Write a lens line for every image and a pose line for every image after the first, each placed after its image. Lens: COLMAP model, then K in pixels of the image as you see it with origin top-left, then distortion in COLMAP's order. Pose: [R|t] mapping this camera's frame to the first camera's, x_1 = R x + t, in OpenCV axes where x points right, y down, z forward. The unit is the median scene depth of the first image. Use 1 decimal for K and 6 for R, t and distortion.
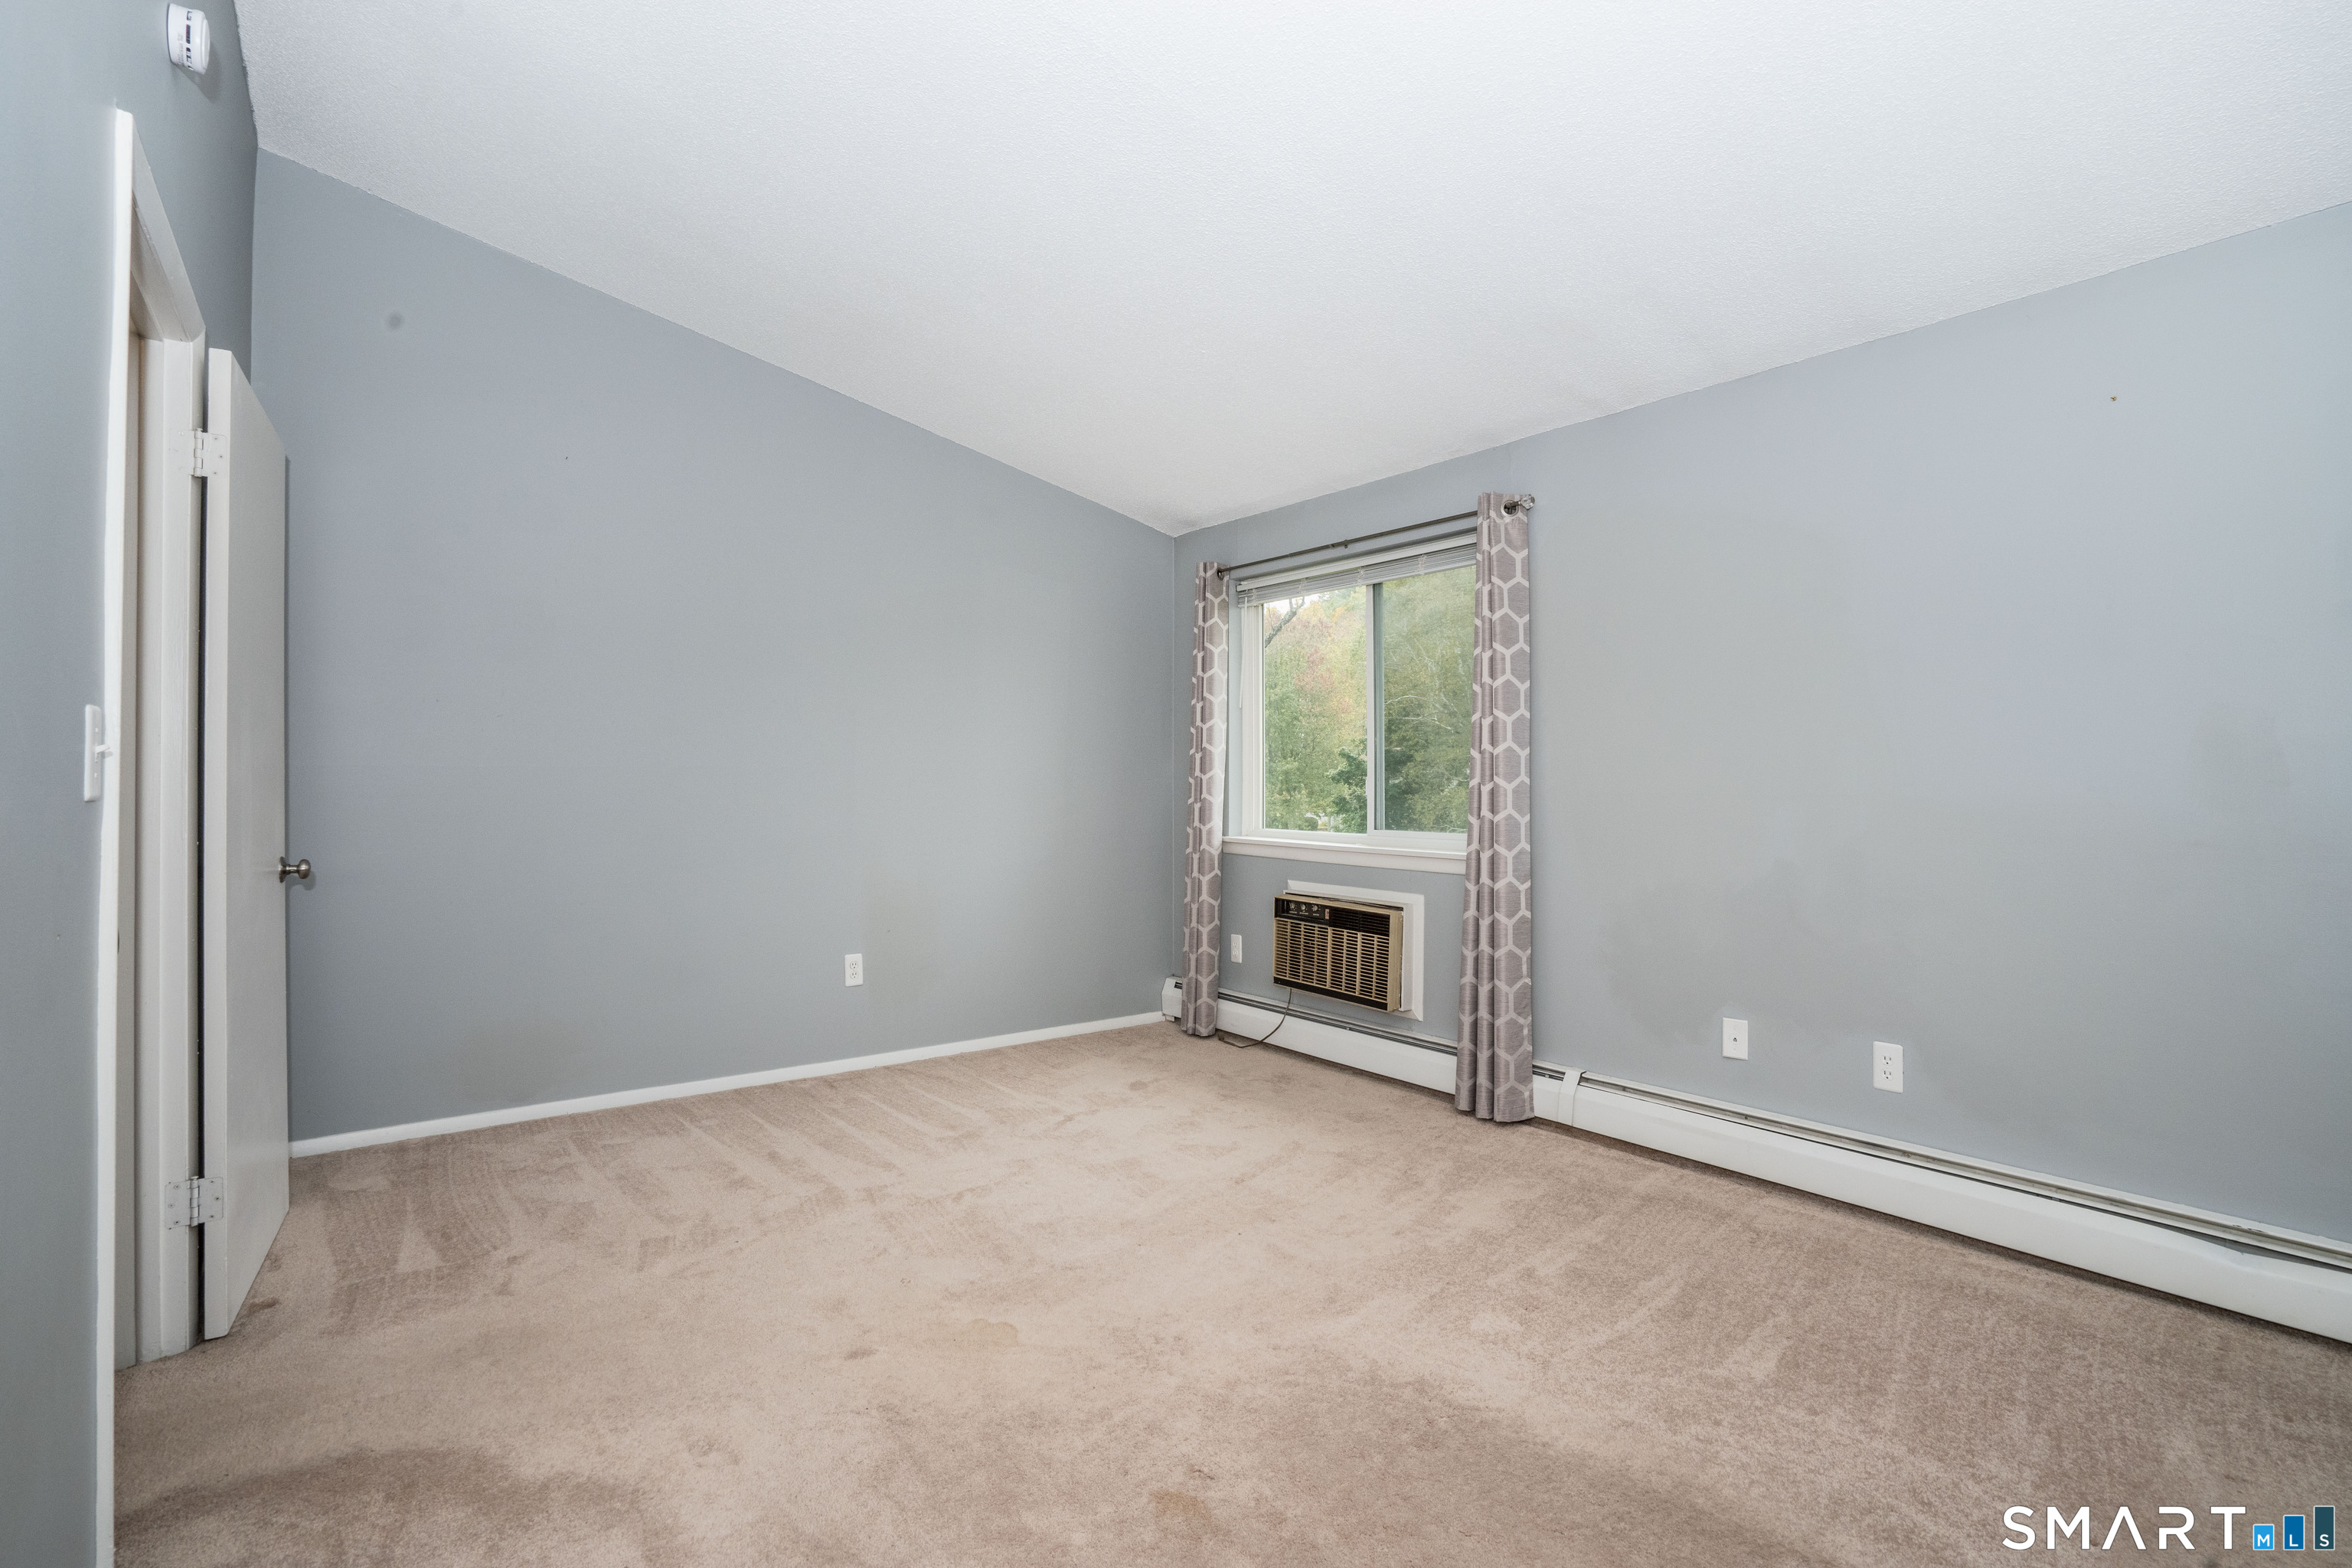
lens RADIAL K [[1080.6, 0, 1176.0], [0, 1080.6, 784.0], [0, 0, 1]] dist [-0.051213, 0.016725]
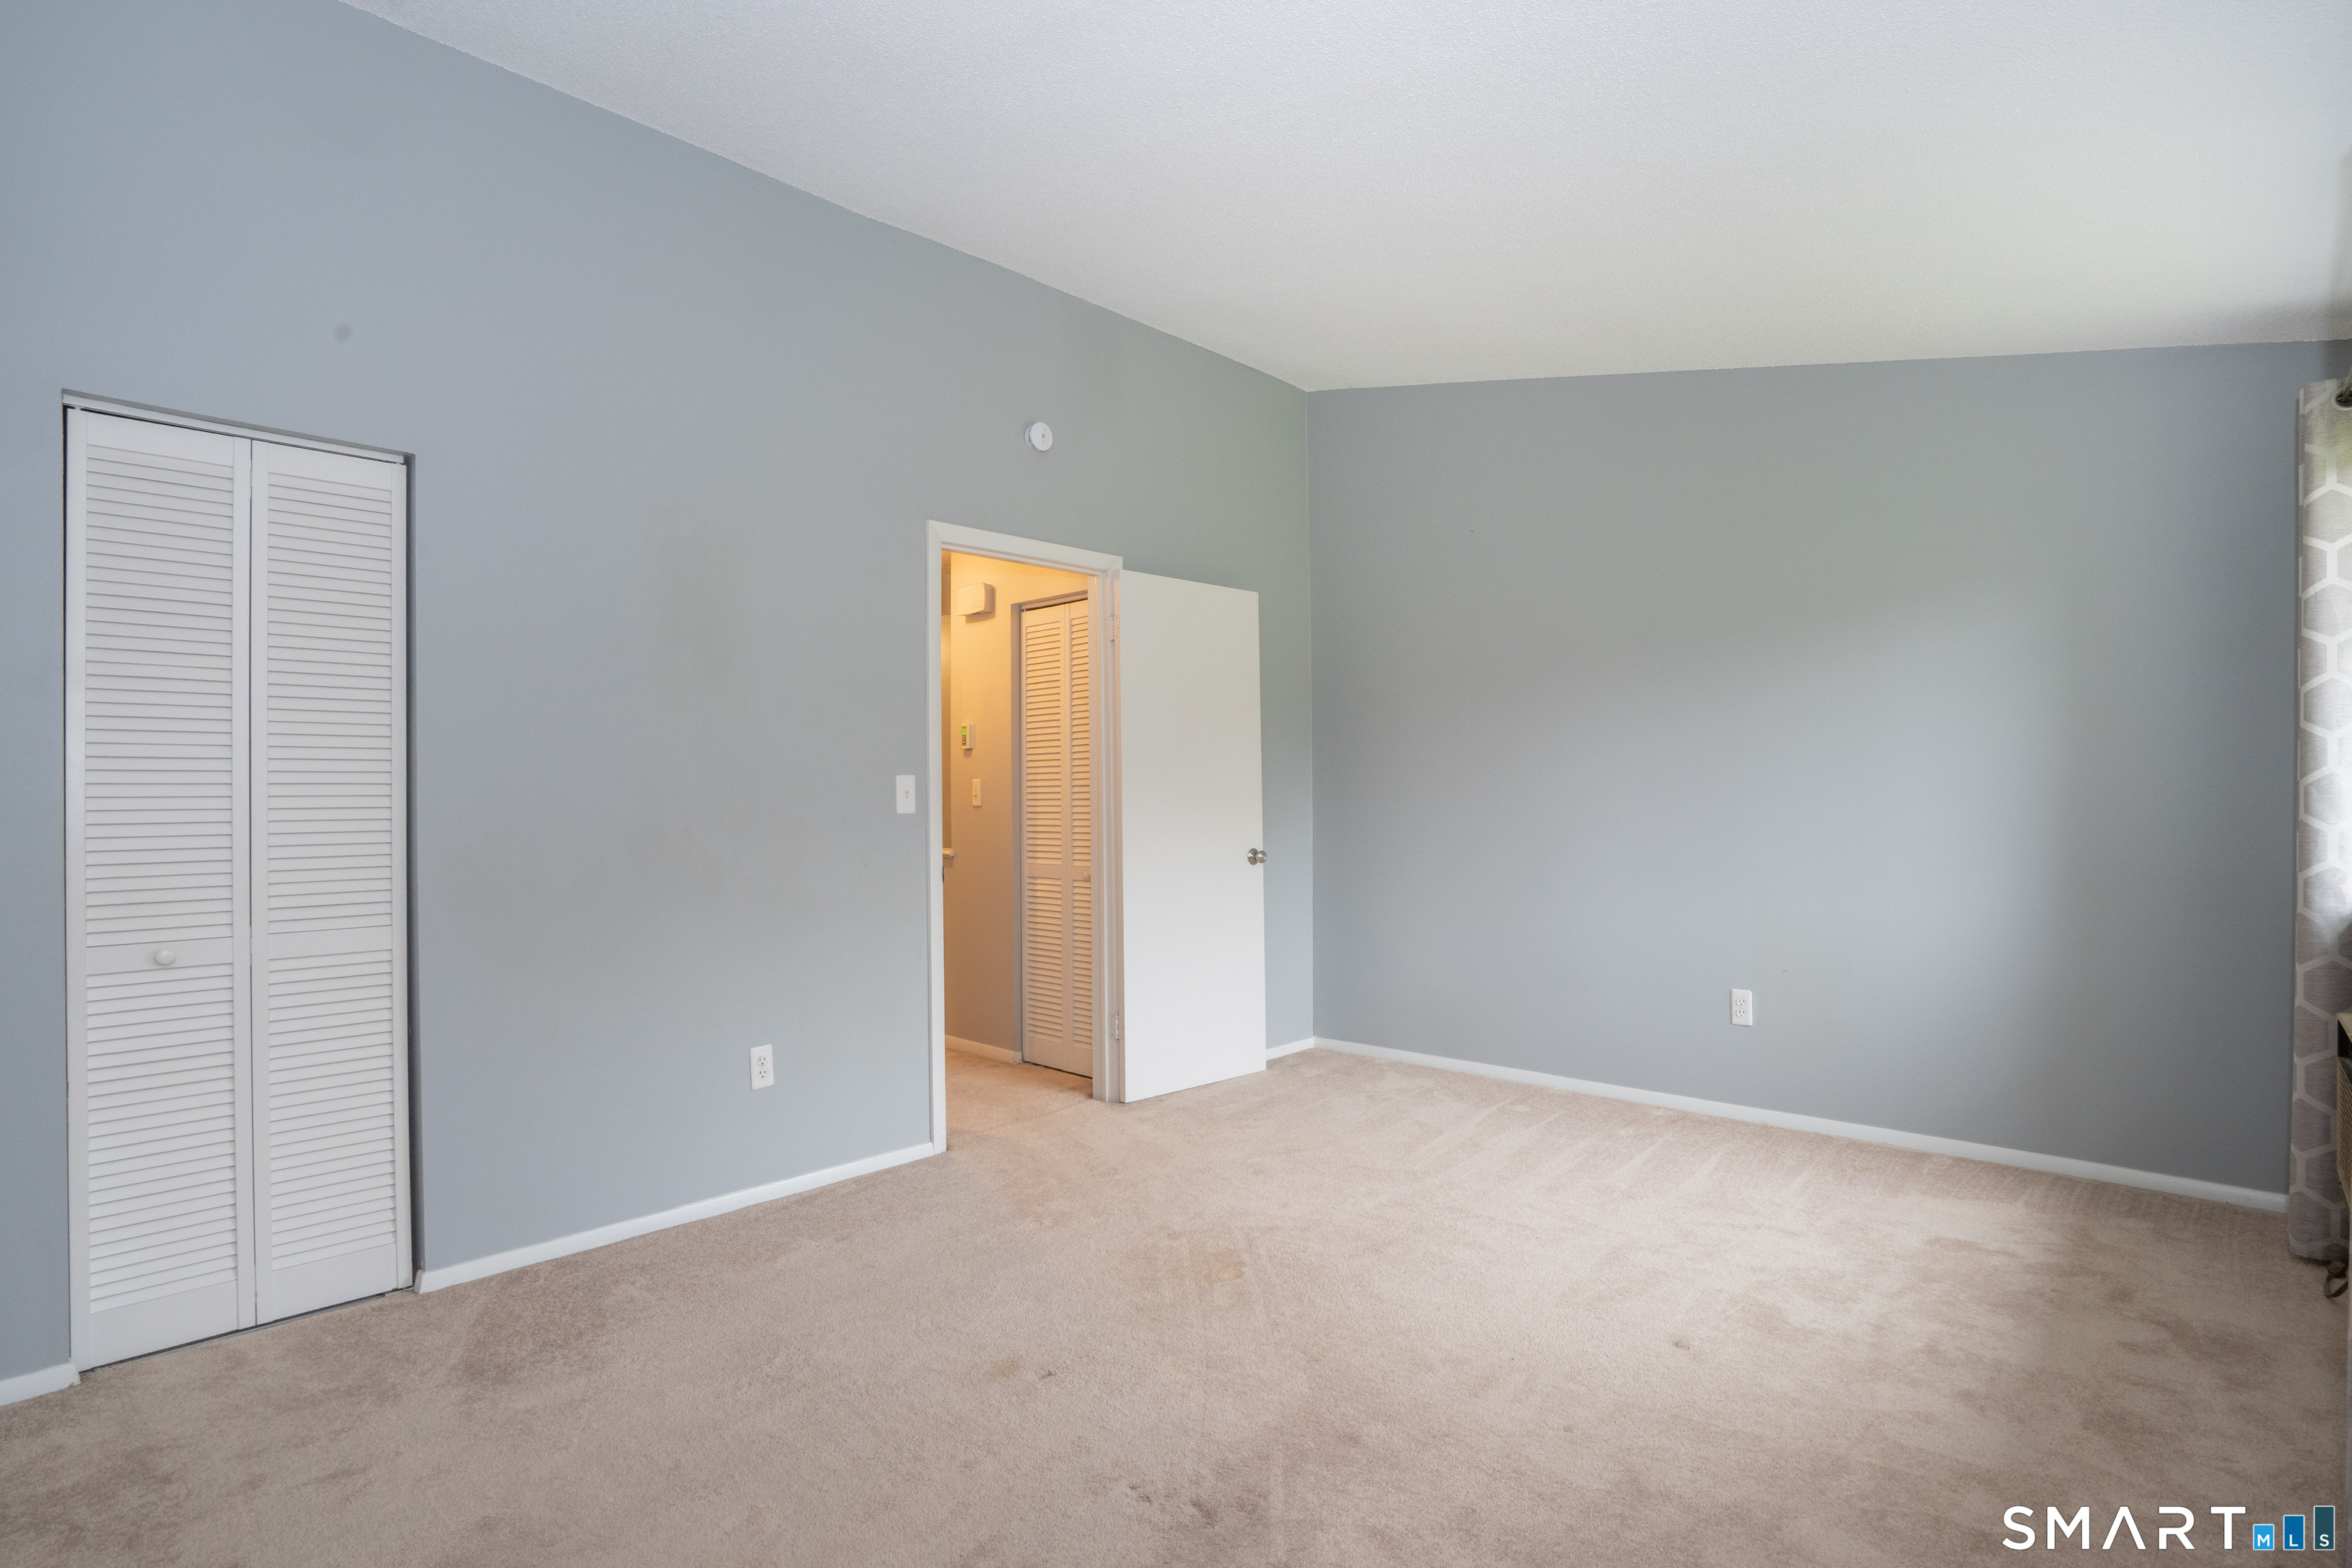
lens RADIAL K [[1080.6, 0, 1176.0], [0, 1080.6, 784.0], [0, 0, 1]] dist [-0.051213, 0.016725]
pose [[0.191329, -0.017810, -0.981364, 0.596310], [0.001333, 0.999839, -0.017885, 0.003708], [0.981525, 0.002114, 0.191322, 0.456405]]
